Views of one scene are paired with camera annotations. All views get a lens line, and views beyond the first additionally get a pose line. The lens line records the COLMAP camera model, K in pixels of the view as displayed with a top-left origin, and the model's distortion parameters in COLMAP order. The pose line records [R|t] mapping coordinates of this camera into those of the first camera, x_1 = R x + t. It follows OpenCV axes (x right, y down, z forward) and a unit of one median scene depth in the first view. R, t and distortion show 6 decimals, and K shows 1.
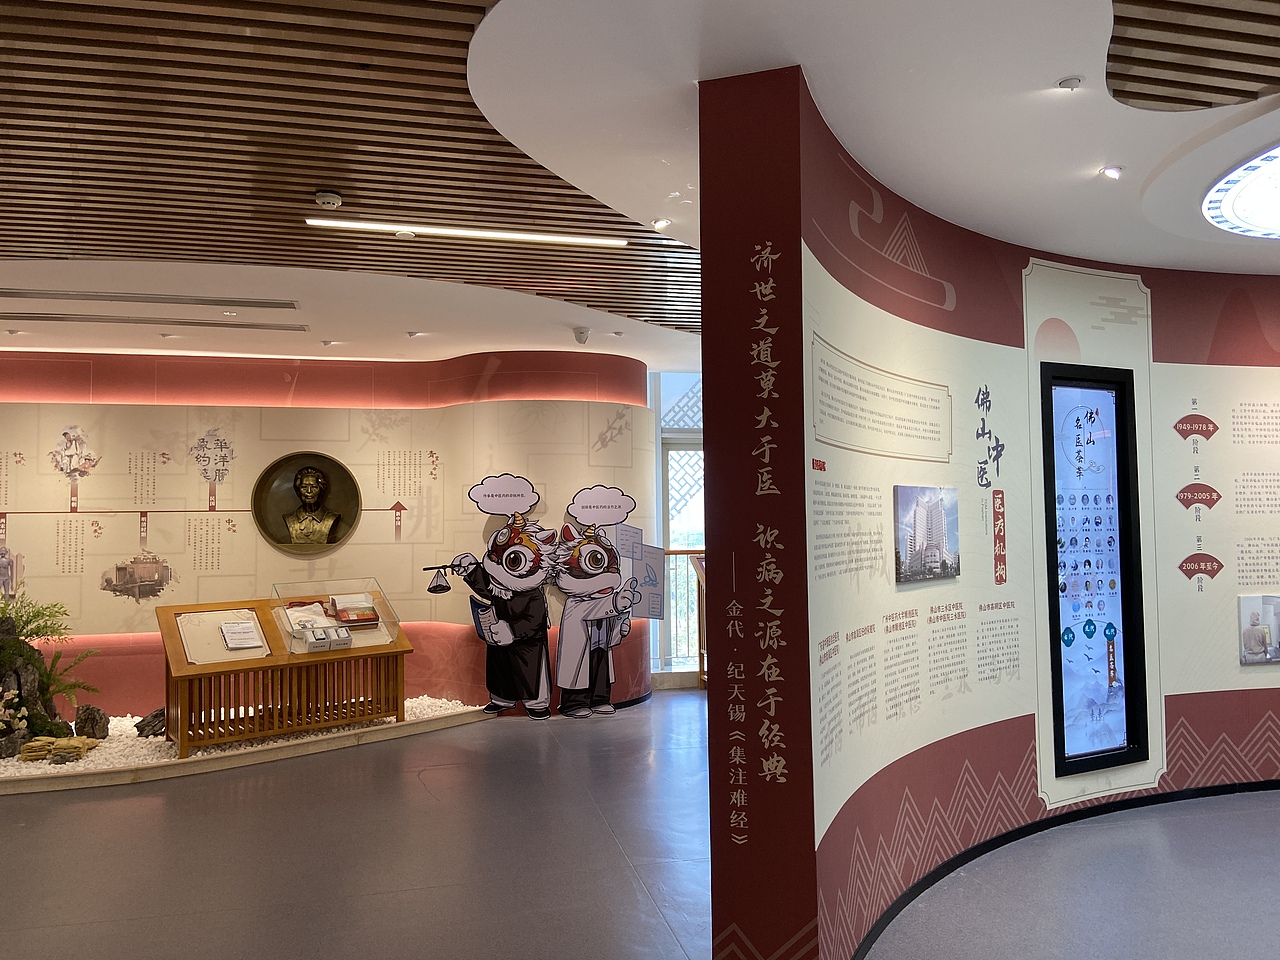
lens RADIAL K [[983.6, 0, 631.5], [0, 983.6, 484.1], [0, 0, 1]] dist [0.124373, -0.161919]
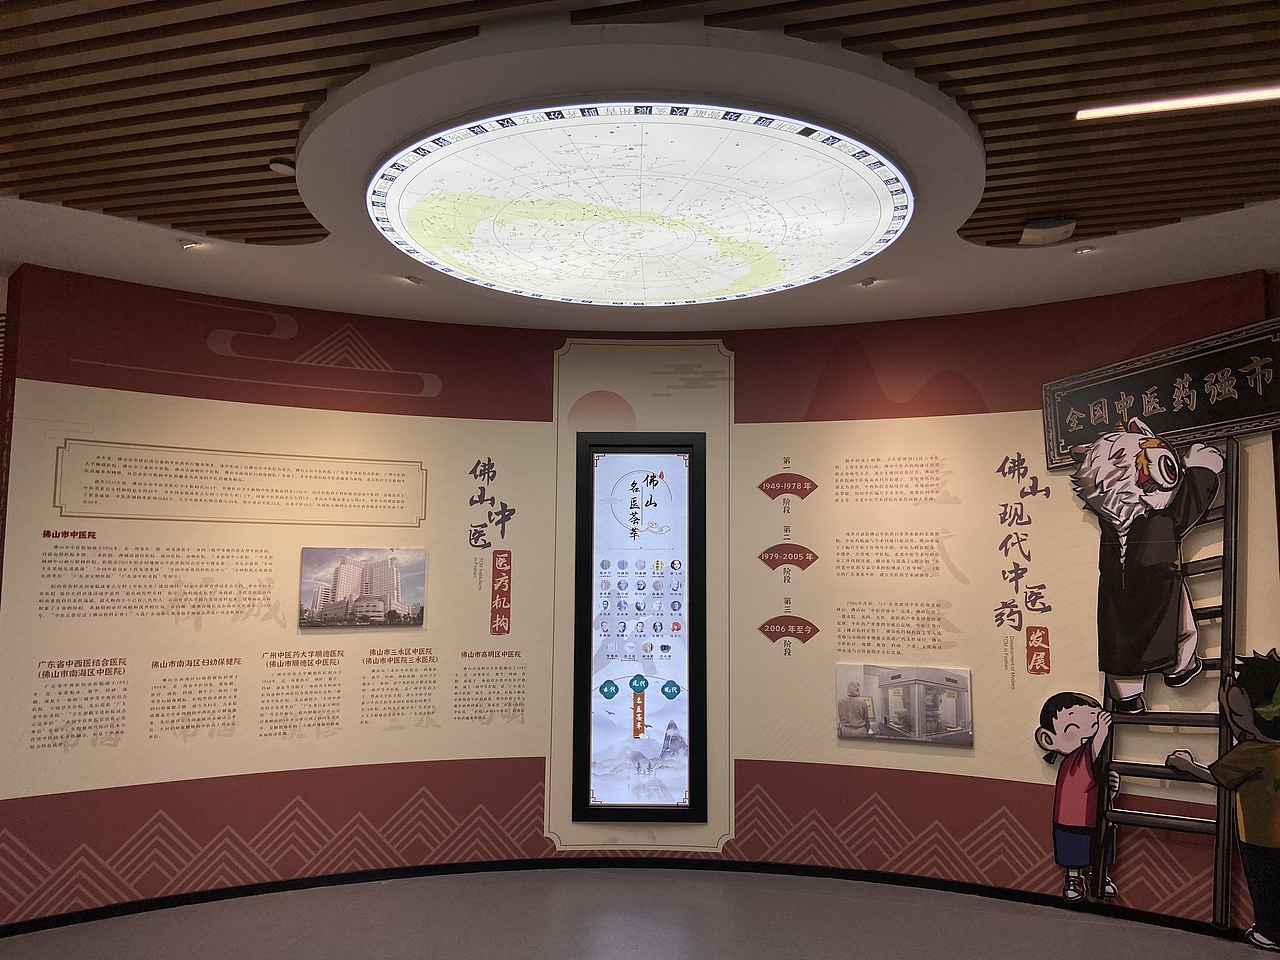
lens RADIAL K [[983.6, 0, 631.5], [0, 983.6, 484.1], [0, 0, 1]] dist [0.124373, -0.161919]
pose [[0.871298, -0.027137, -0.490003, 1.113922], [0.001961, 0.998655, -0.051819, -0.011189], [0.490750, 0.044189, 0.870179, 0.108460]]
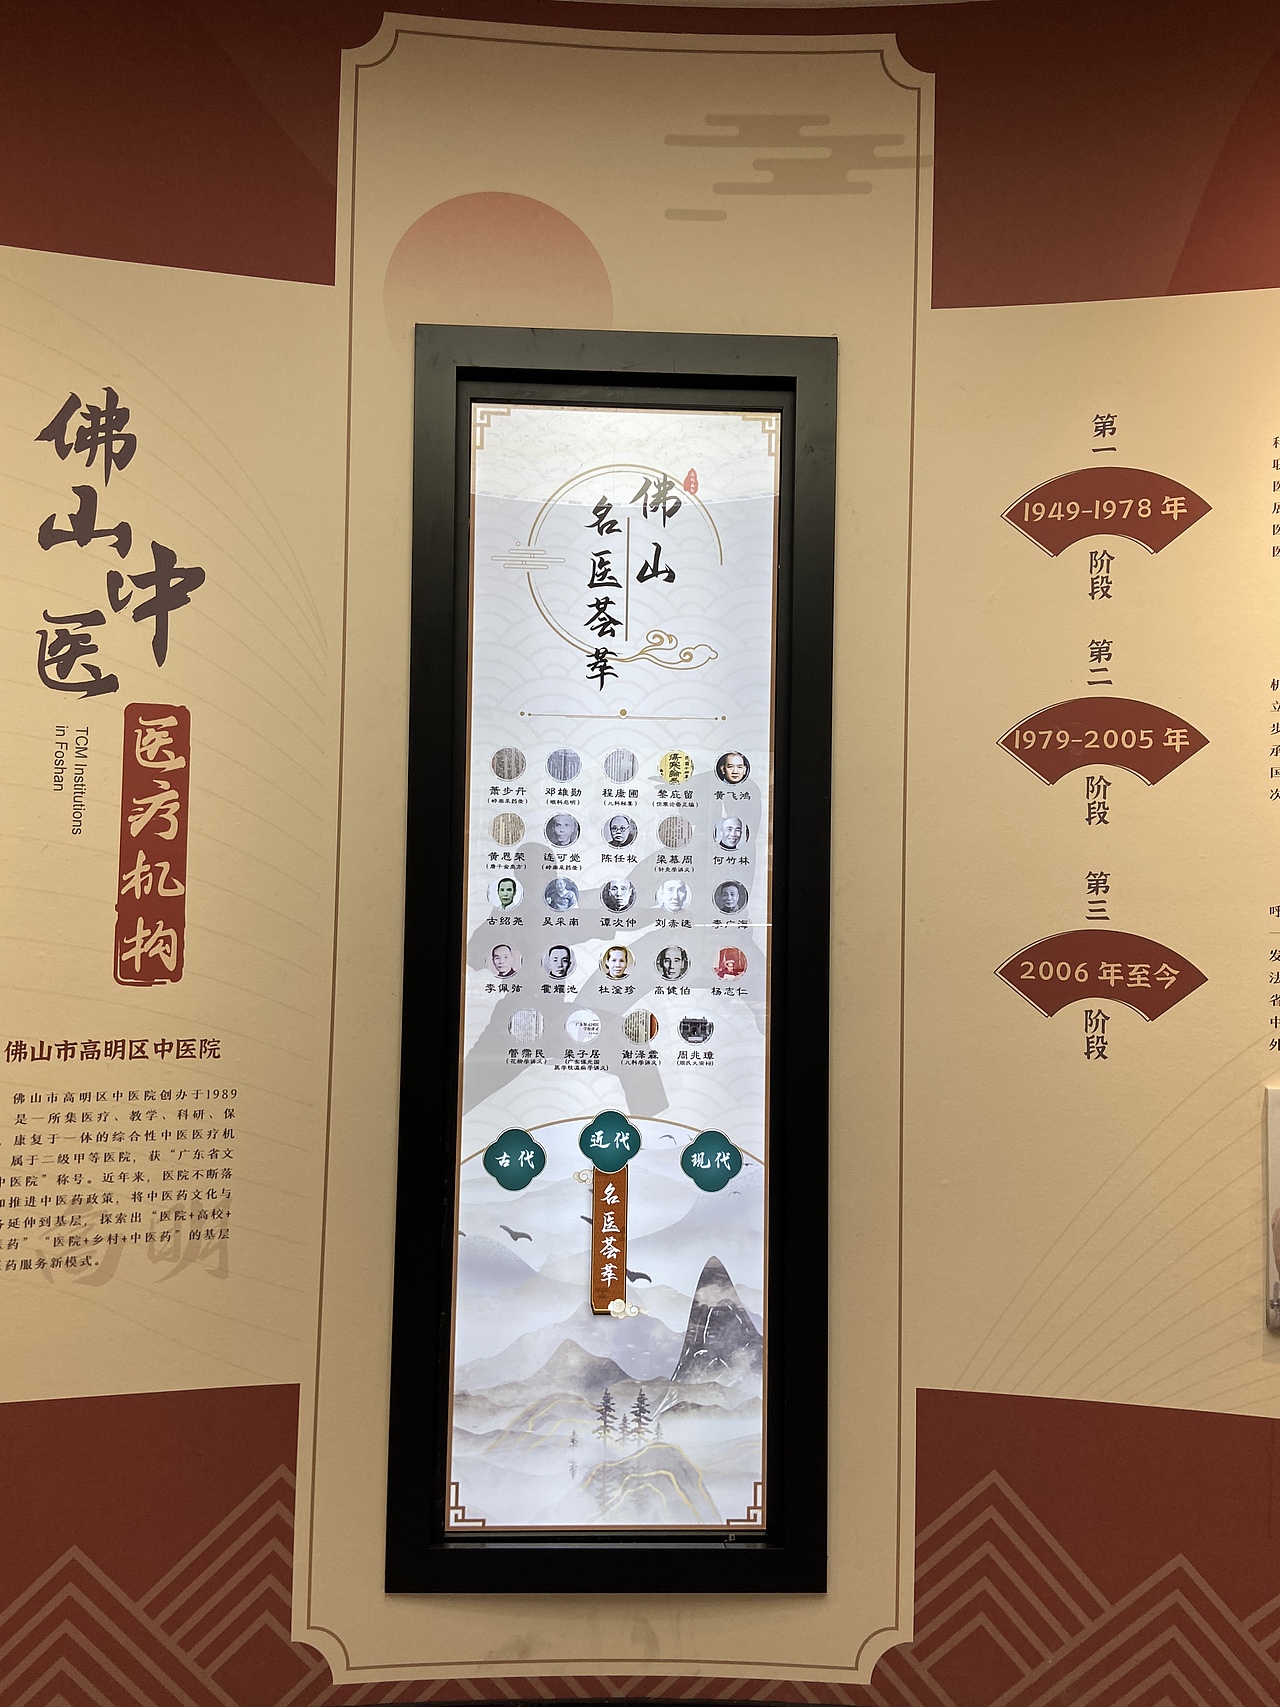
lens RADIAL K [[1311.7, 0, 648.0], [0, 1311.7, 847.0], [0, 0, 1]] dist [0.124373, -0.161919]
pose [[0.891852, 0.012046, -0.452167, 0.767540], [-0.010622, 0.999927, 0.005688, 0.053189], [0.452202, -0.000270, 0.891915, 0.722951]]
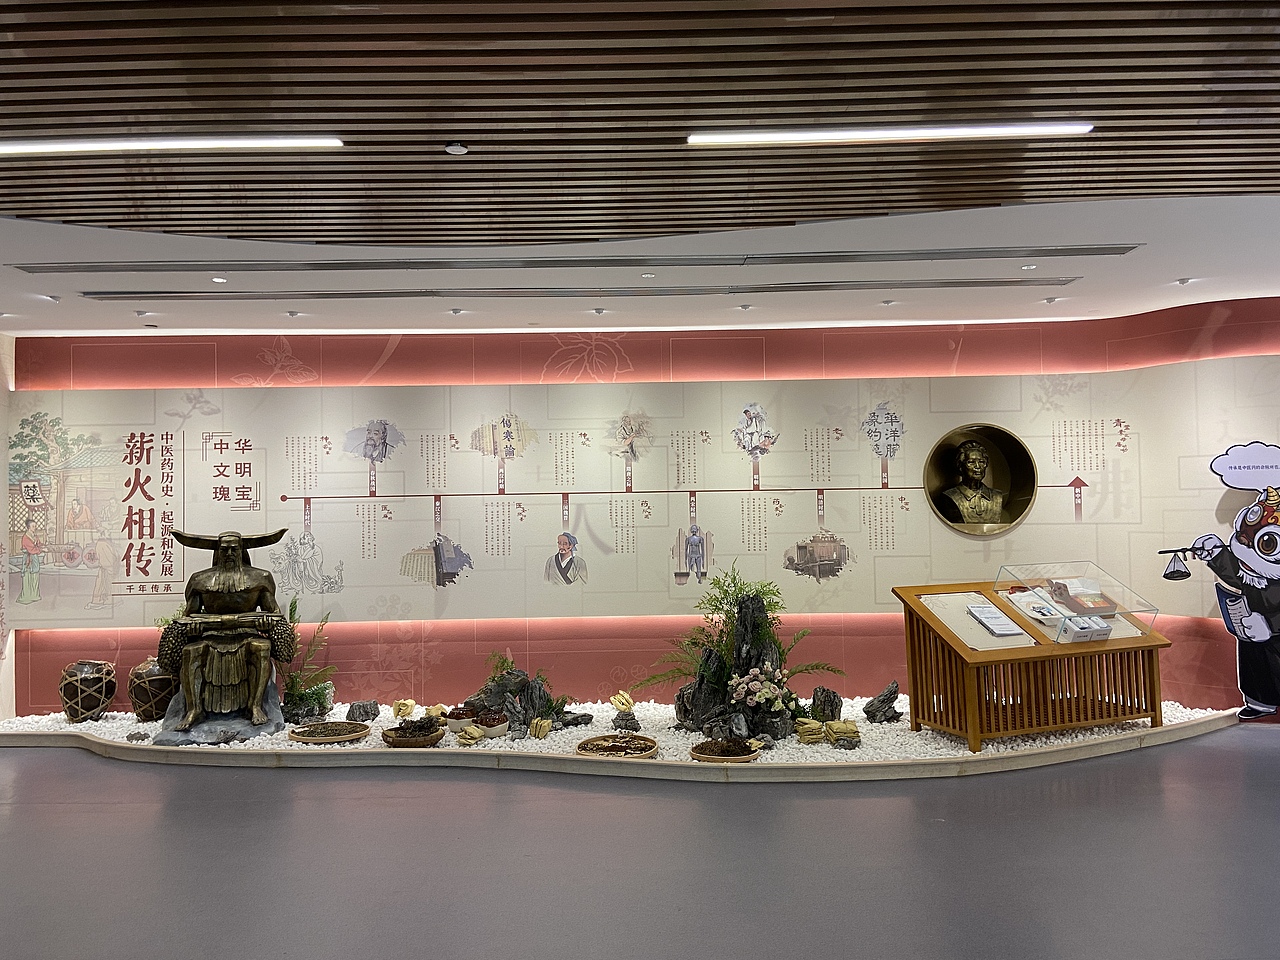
lens RADIAL K [[983.6, 0, 631.5], [0, 983.6, 484.1], [0, 0, 1]] dist [0.124373, -0.161919]
pose [[0.972076, -0.009559, -0.234473, -0.415112], [0.012885, 0.999837, 0.012660, 0.007530], [0.234313, -0.015327, 0.972040, 0.022862]]
